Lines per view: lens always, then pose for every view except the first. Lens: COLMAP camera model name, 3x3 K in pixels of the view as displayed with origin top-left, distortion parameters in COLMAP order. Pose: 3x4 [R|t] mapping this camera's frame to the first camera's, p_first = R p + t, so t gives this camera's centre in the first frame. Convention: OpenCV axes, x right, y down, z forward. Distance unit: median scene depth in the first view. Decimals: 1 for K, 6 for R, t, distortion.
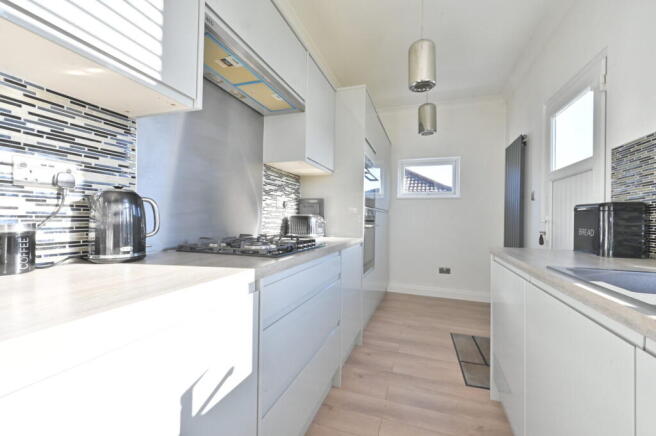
lens RADIAL K [[280.8, 0, 328.5], [0, 280.8, 217.9], [0, 0, 1]] dist [-0.000087, -0.000012]
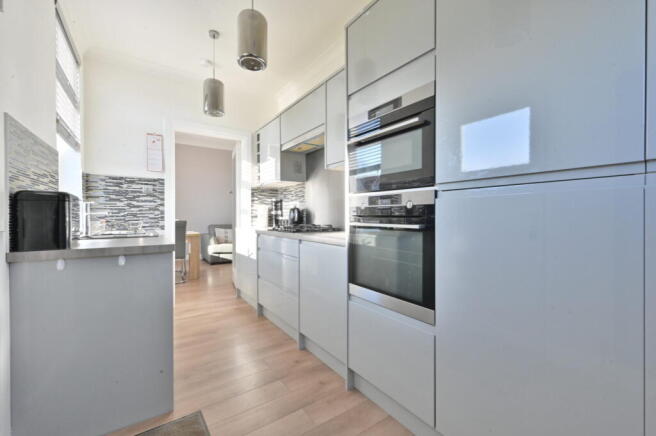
lens RADIAL K [[280.8, 0, 328.2], [0, 280.8, 217.3], [0, 0, 1]] dist [-0.000087, -0.000012]
pose [[-0.595972, -0.001483, -0.803004, 0.971477], [-0.000944, 0.999999, -0.001147, 0.010631], [0.803005, 0.000074, -0.595973, 1.853357]]
